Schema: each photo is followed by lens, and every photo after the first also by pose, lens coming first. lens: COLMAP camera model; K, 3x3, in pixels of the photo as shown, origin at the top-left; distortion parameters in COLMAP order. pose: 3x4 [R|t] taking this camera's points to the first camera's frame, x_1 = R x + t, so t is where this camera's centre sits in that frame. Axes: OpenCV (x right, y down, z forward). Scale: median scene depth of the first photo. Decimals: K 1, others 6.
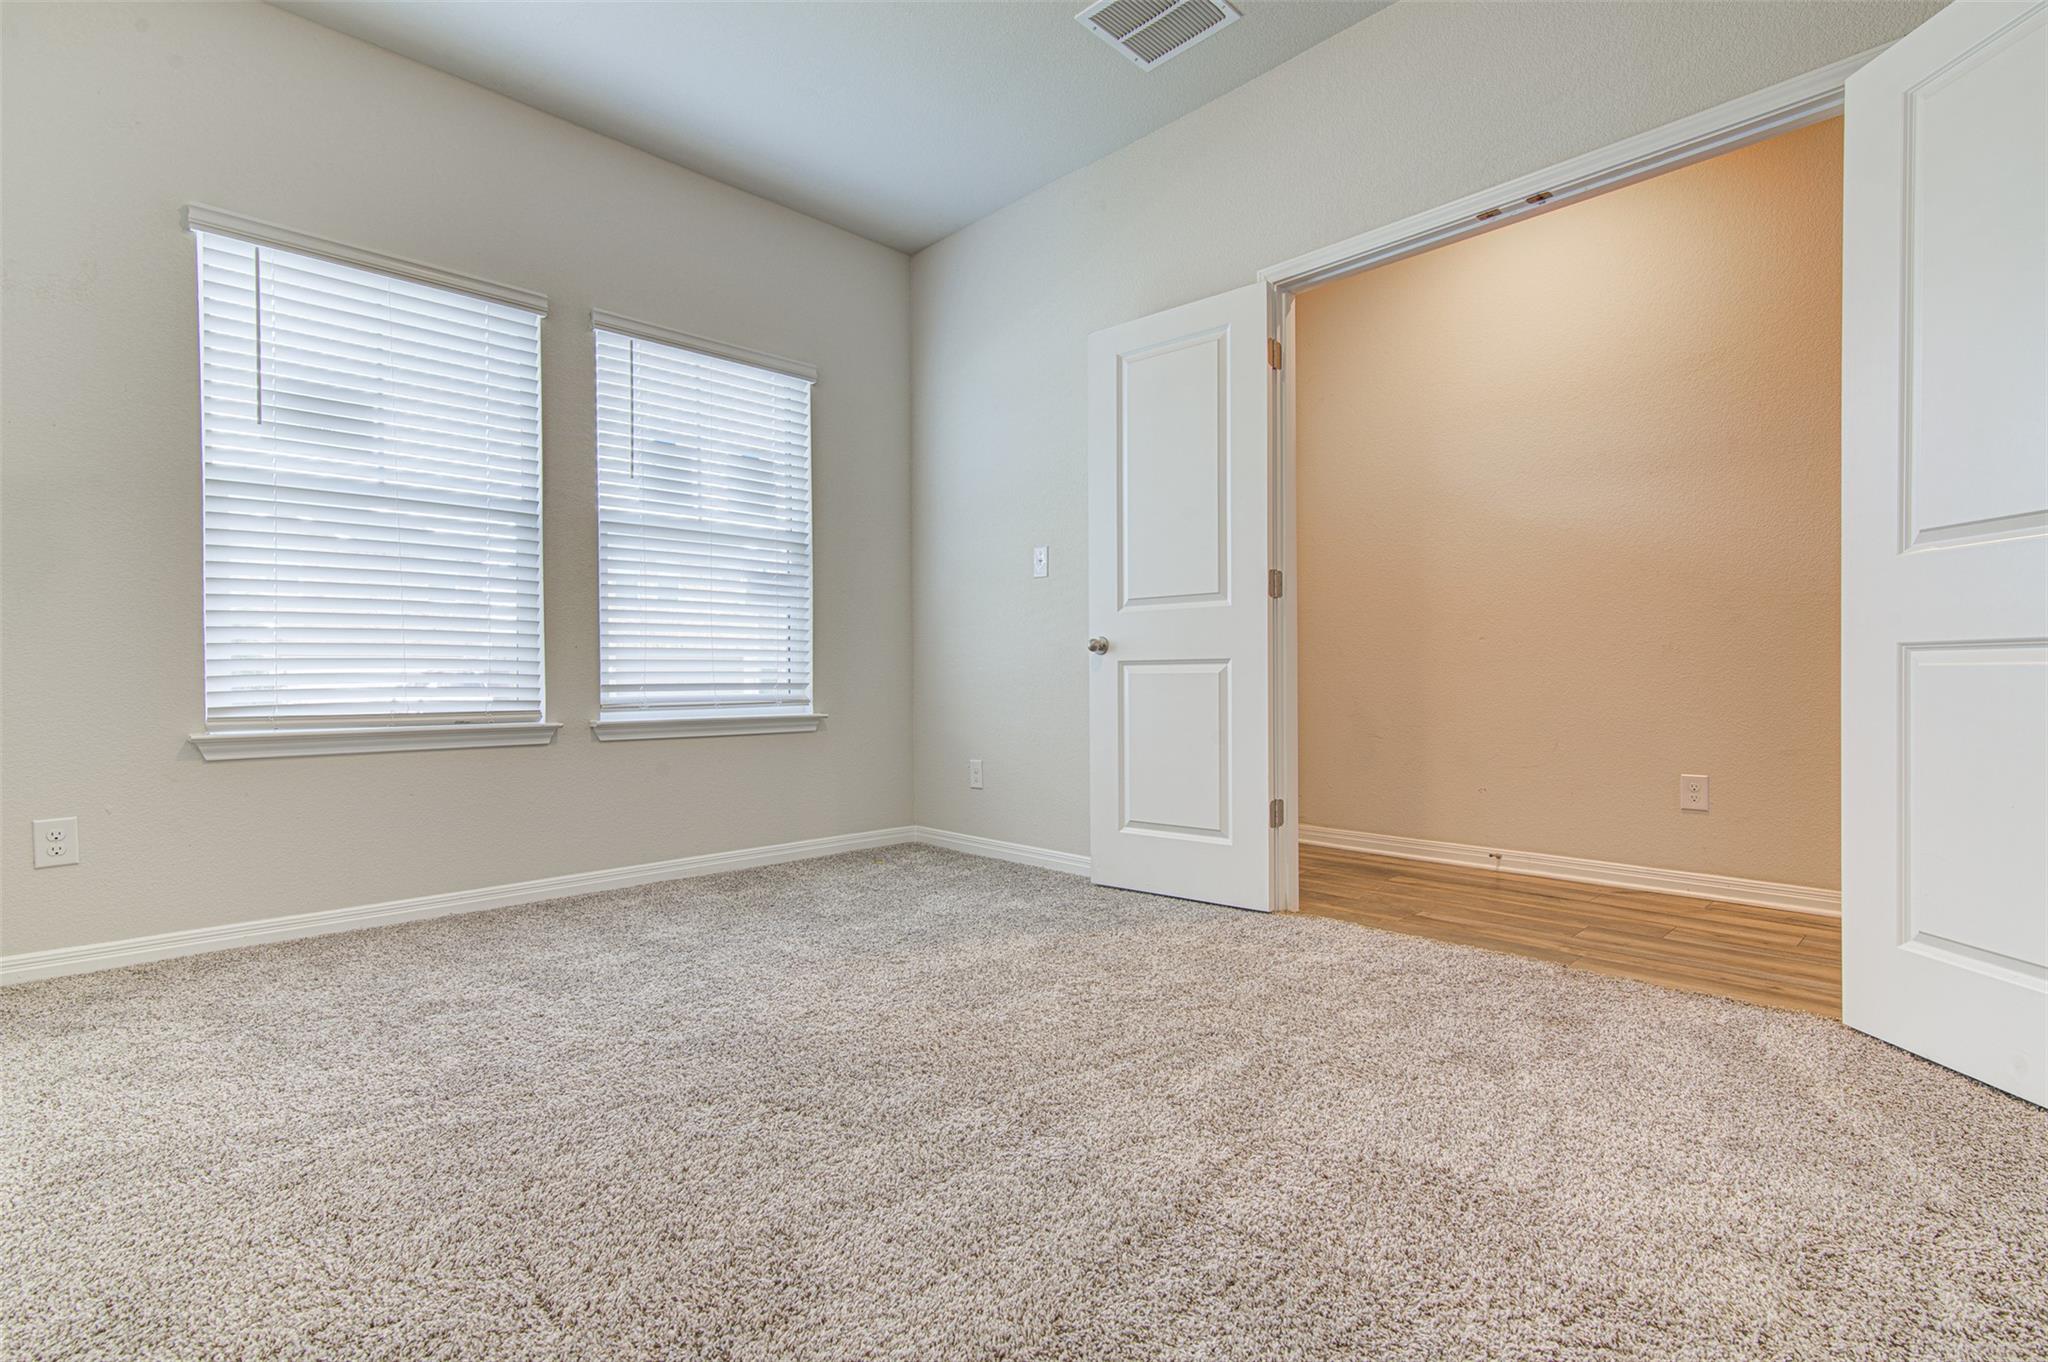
lens RADIAL K [[914.0, 0, 1023.1], [0, 914.0, 681.7], [0, 0, 1]] dist [0.000724, 0.000031]
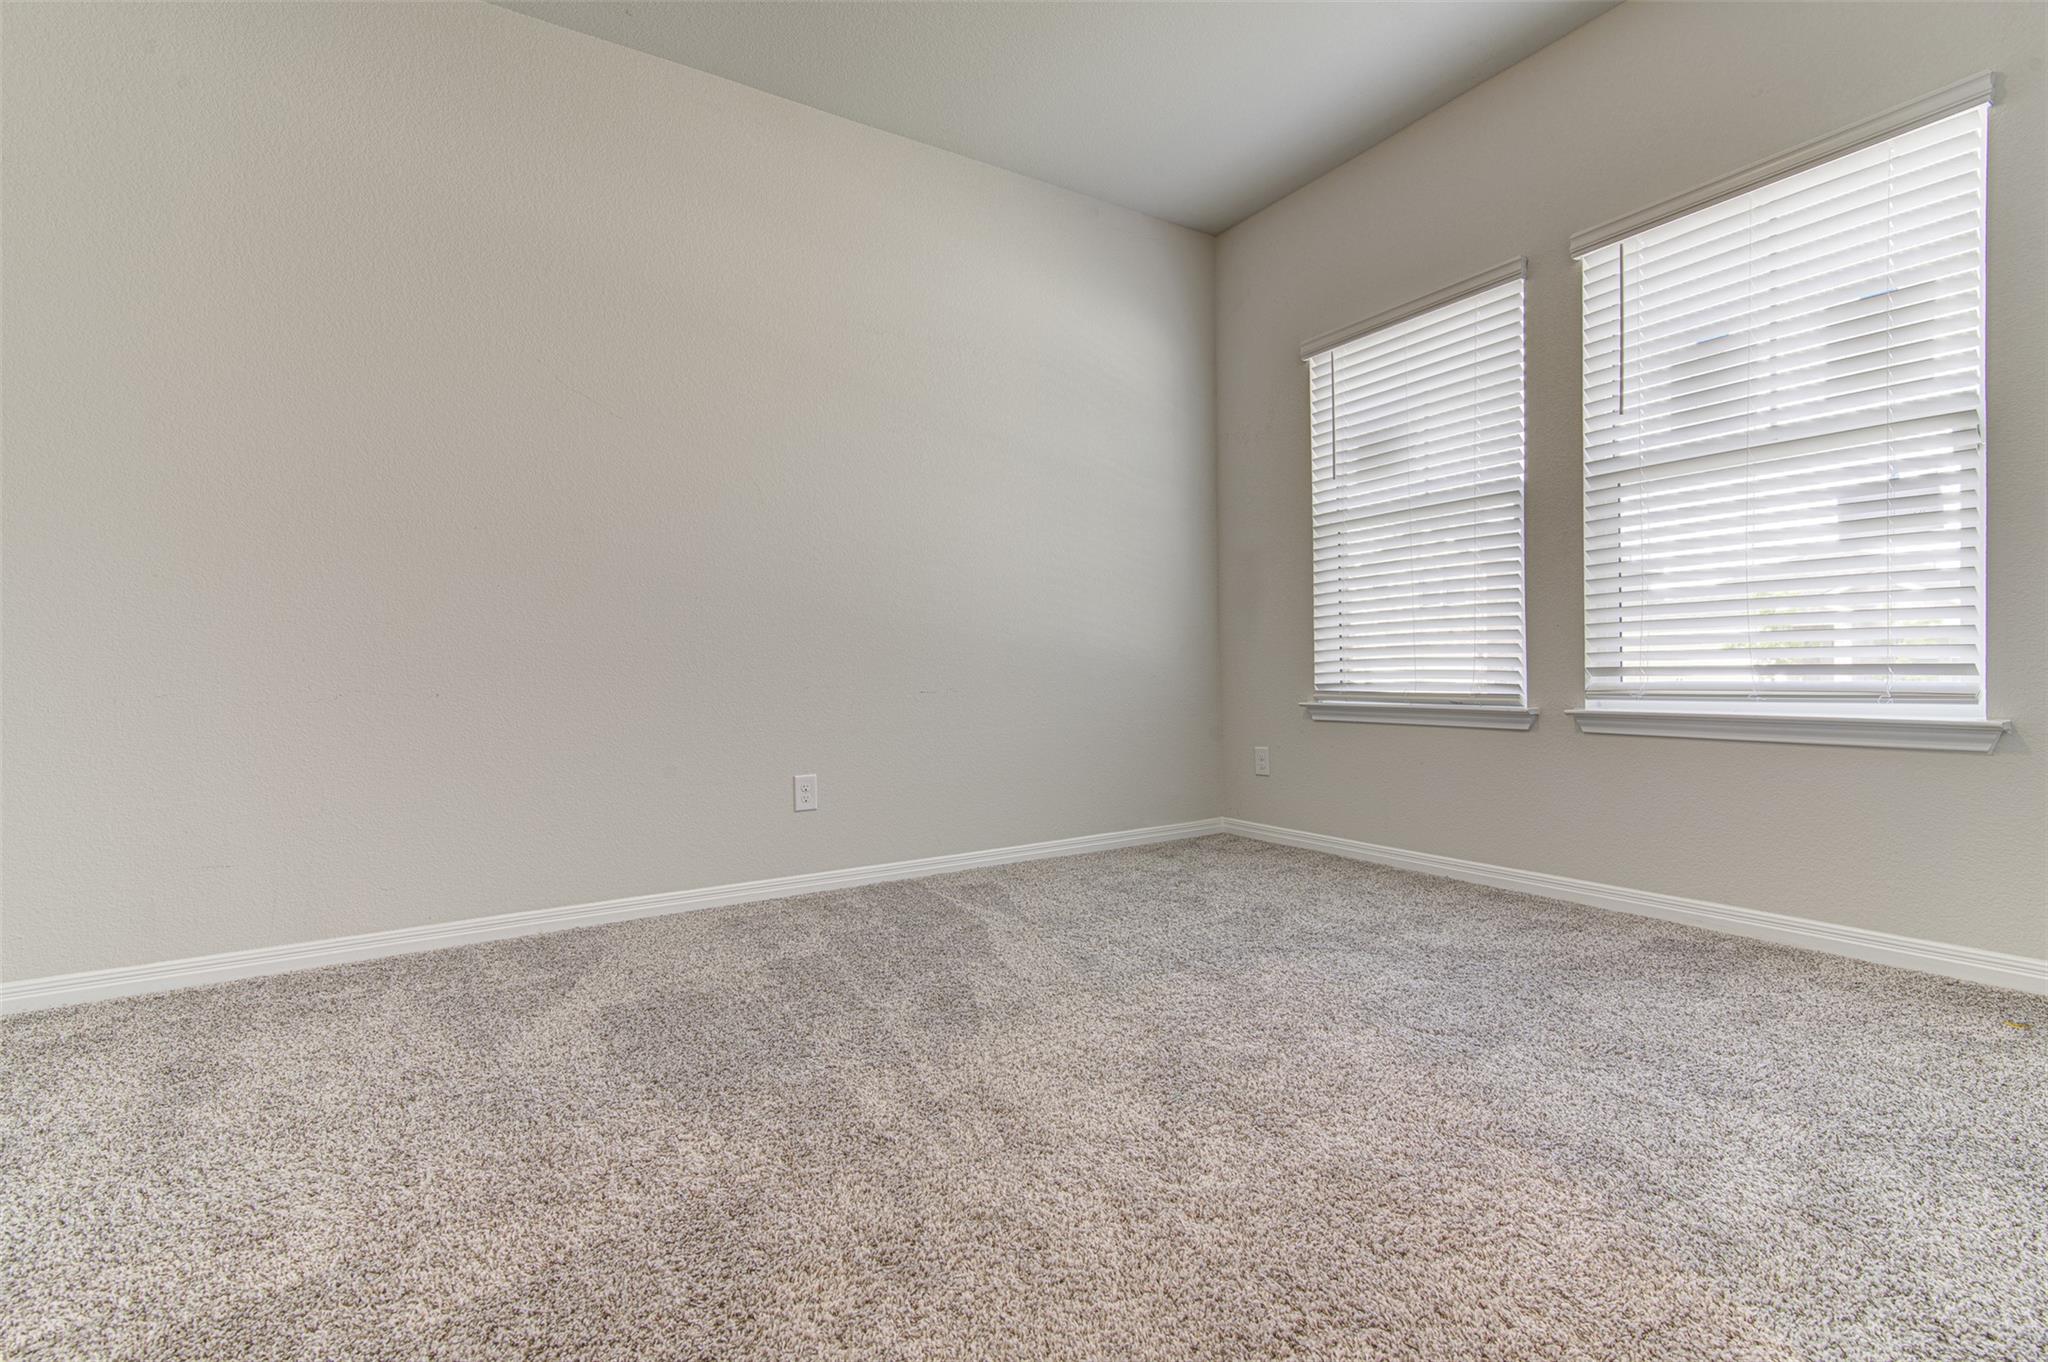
lens RADIAL K [[914.0, 0, 1026.7], [0, 914.0, 684.2], [0, 0, 1]] dist [0.000724, 0.000031]
pose [[-0.199058, 0.017477, -0.979832, 0.491173], [0.006557, 0.999842, 0.016502, 0.001314], [0.979966, -0.003140, -0.199141, 0.657687]]
